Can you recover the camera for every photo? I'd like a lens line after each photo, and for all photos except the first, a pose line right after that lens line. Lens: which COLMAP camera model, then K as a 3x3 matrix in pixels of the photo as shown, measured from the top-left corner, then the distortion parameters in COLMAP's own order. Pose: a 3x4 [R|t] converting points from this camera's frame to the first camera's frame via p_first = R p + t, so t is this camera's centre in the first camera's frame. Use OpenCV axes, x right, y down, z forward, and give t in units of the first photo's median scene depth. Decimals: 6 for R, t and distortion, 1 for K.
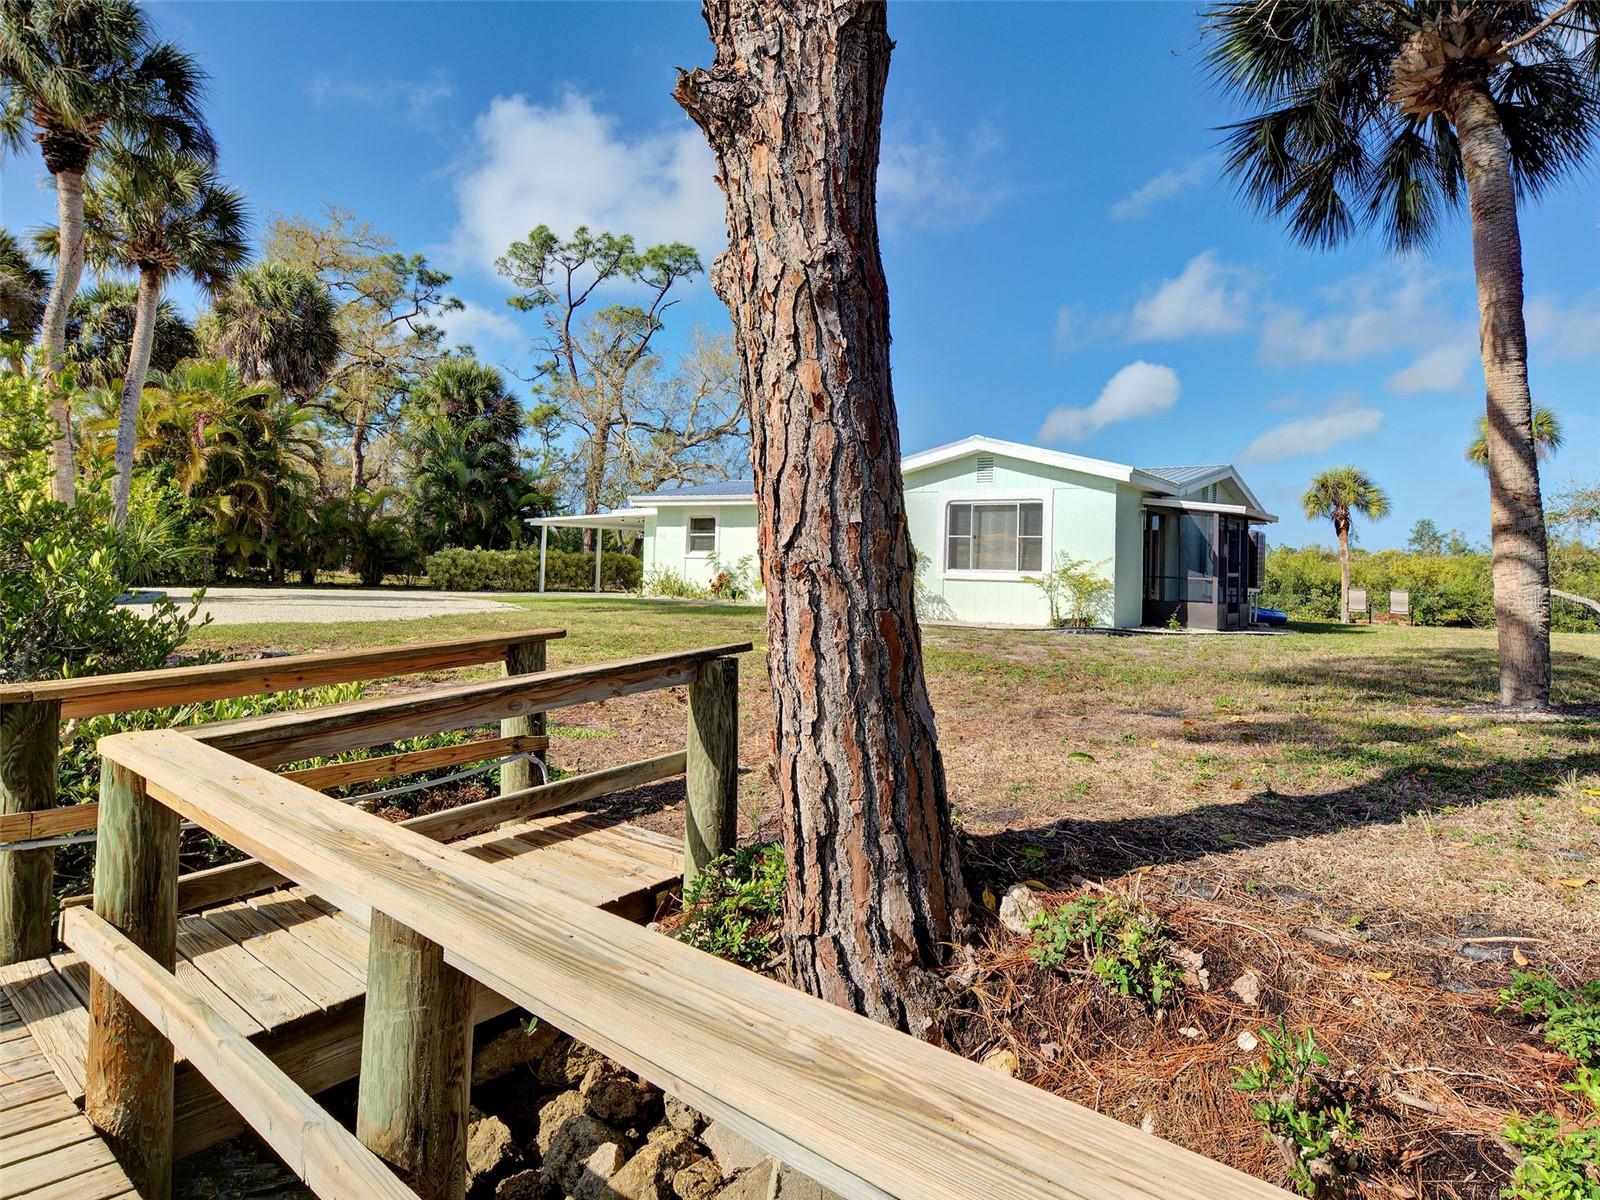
lens RADIAL K [[1057.5, 0, 847.0], [0, 1057.5, 558.1], [0, 0, 1]] dist [0.005626, 0.001956]
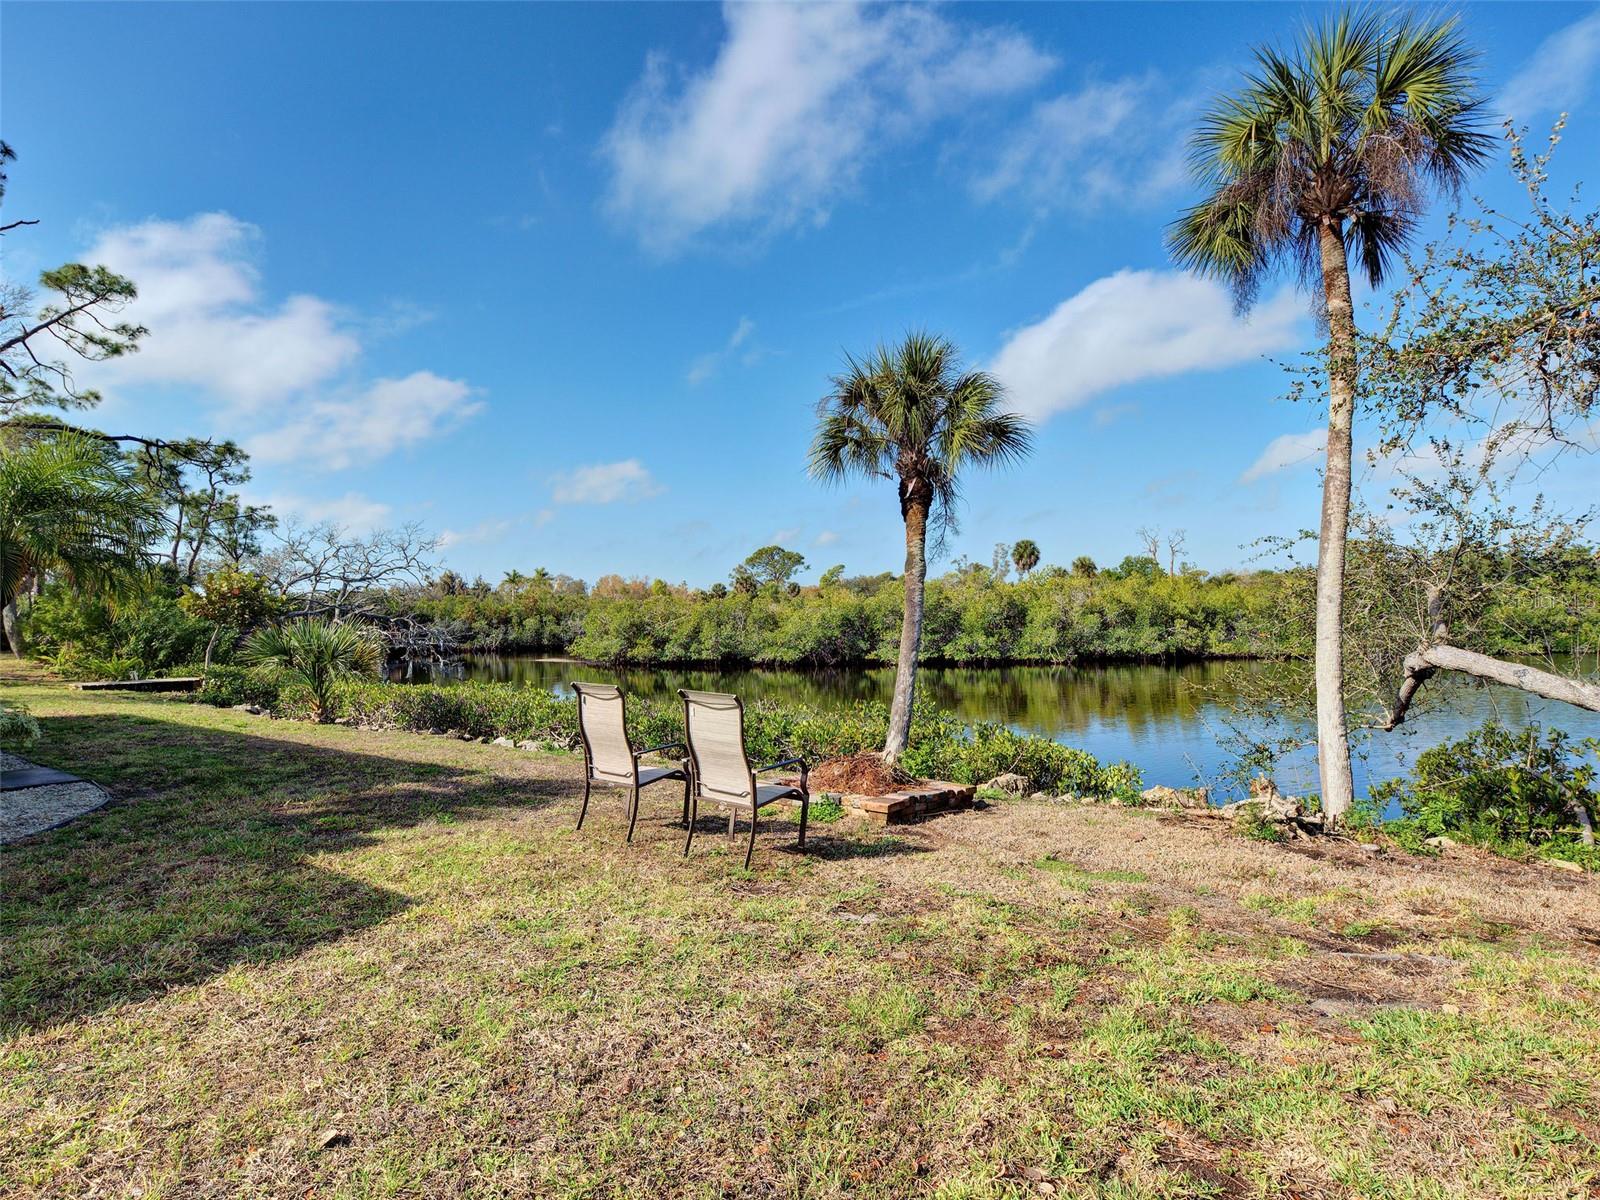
lens RADIAL K [[890.1, 0, 793.9], [0, 890.1, 614.0], [0, 0, 1]] dist [0.015797, 0.001530]
pose [[0.996443, -0.041921, -0.073108, 0.508583], [0.042887, 0.999011, 0.011699, 0.010552], [0.072545, -0.014793, 0.997255, 0.750485]]
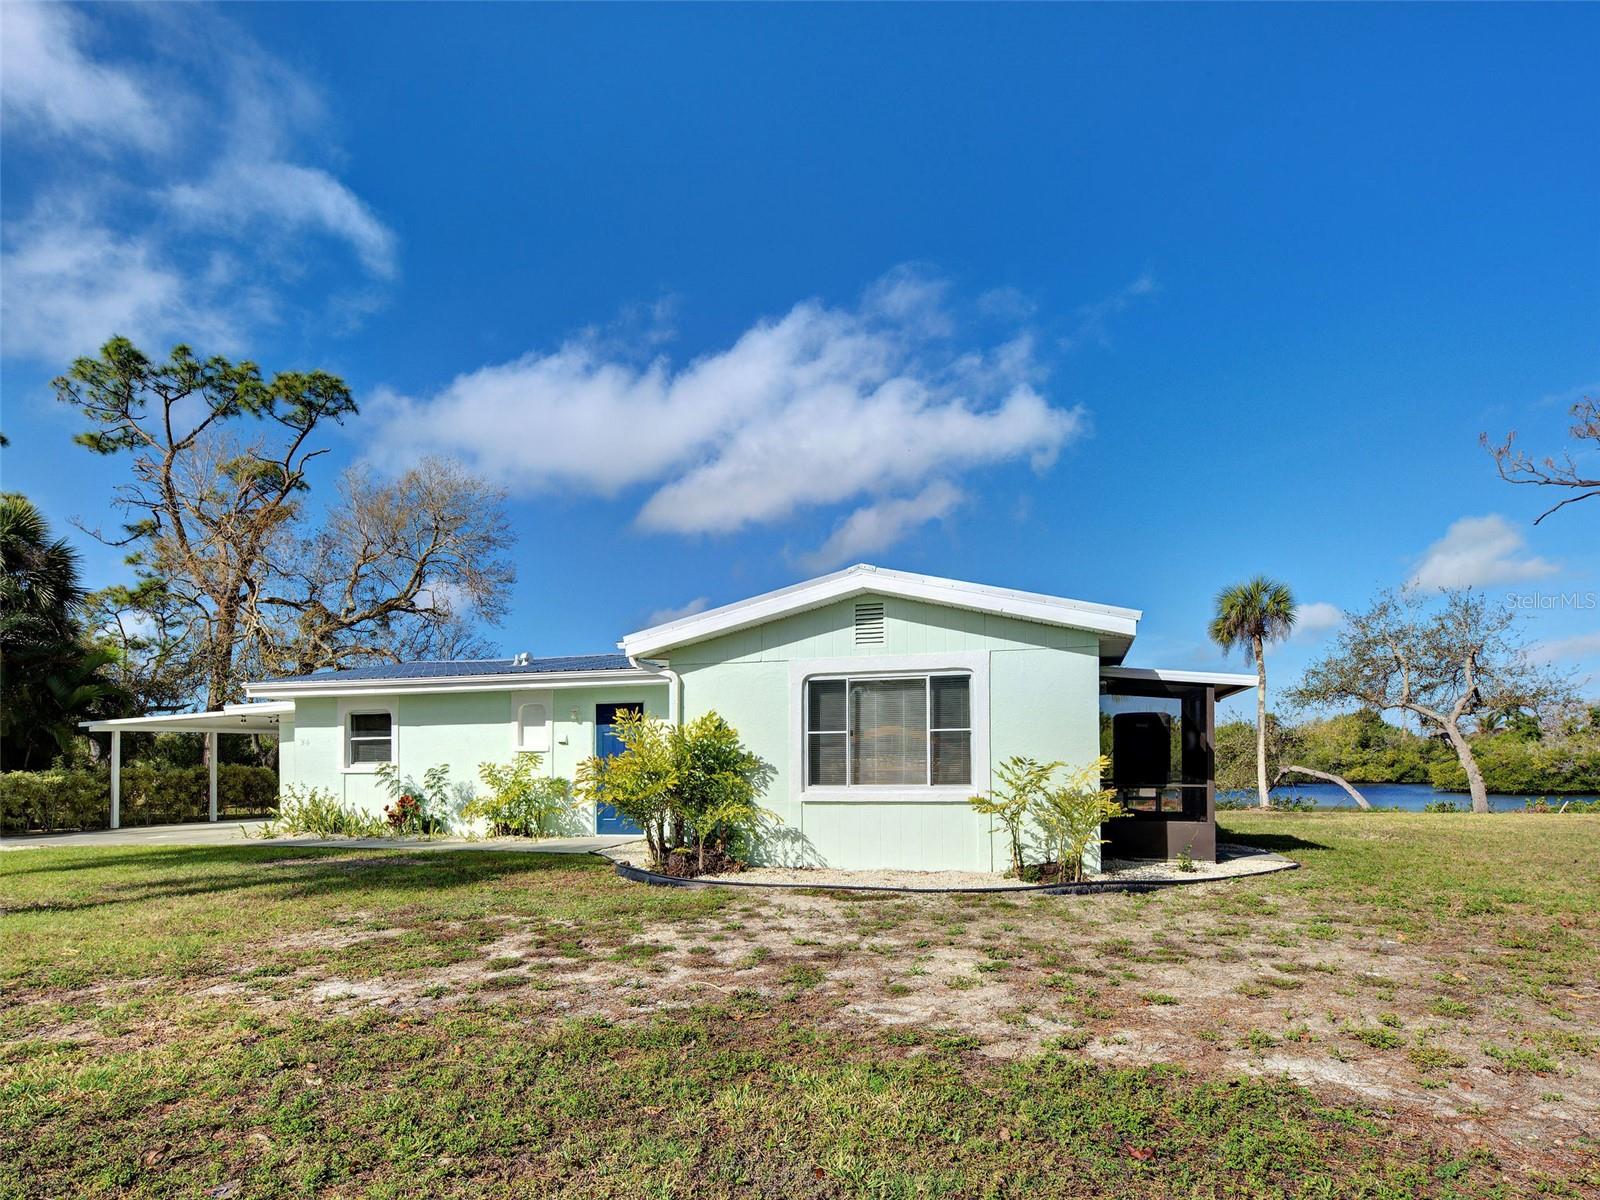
lens RADIAL K [[927.6, 0, 802.9], [0, 927.6, 758.8], [0, 0, 1]] dist [0.019164, 0.000914]
pose [[0.955513, -0.037243, 0.292589, -0.039711], [0.033296, 0.999275, 0.018460, -0.009150], [-0.293065, -0.007897, 0.956060, 0.293331]]
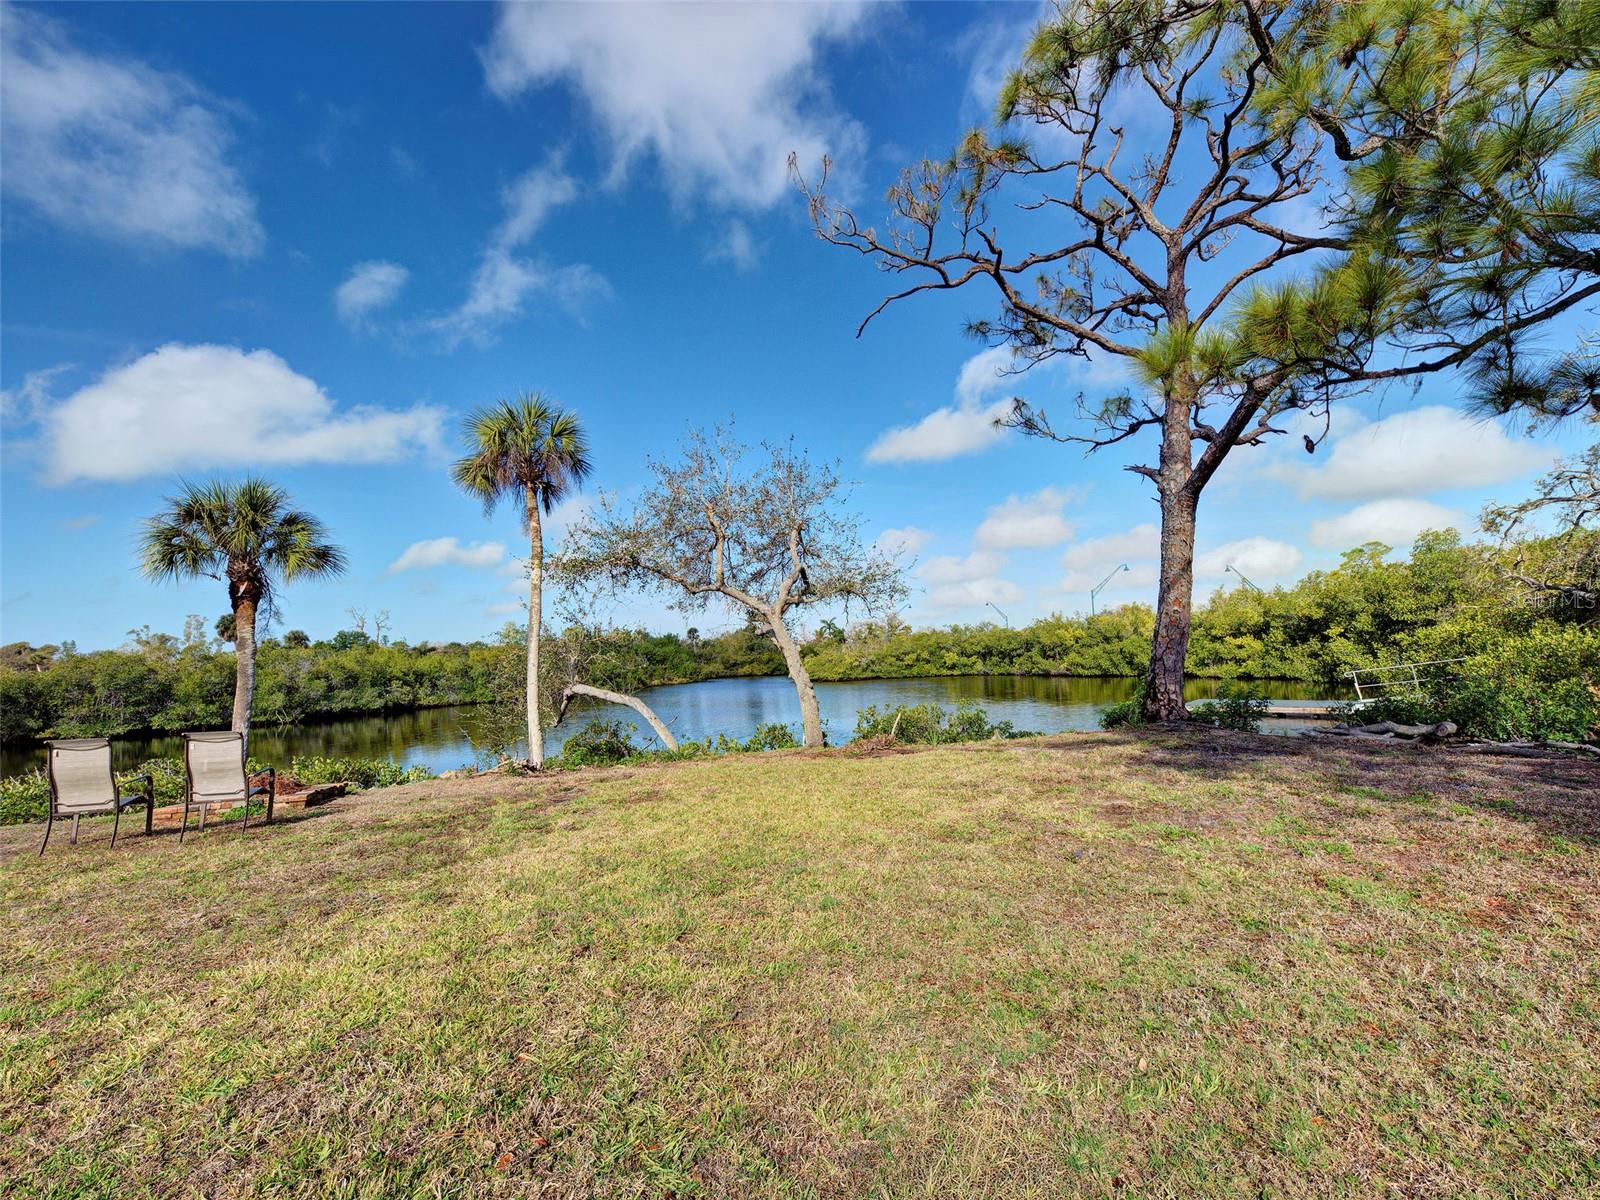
lens RADIAL K [[666.5, 0, 800.0], [0, 666.5, 600.0], [0, 0, 1]] dist [-0.002433, -0.000124]
pose [[0.622208, 0.007015, 0.782821, 0.431012], [0.051451, 0.997431, -0.049832, 0.005350], [-0.781160, 0.071283, 0.620249, 0.643804]]
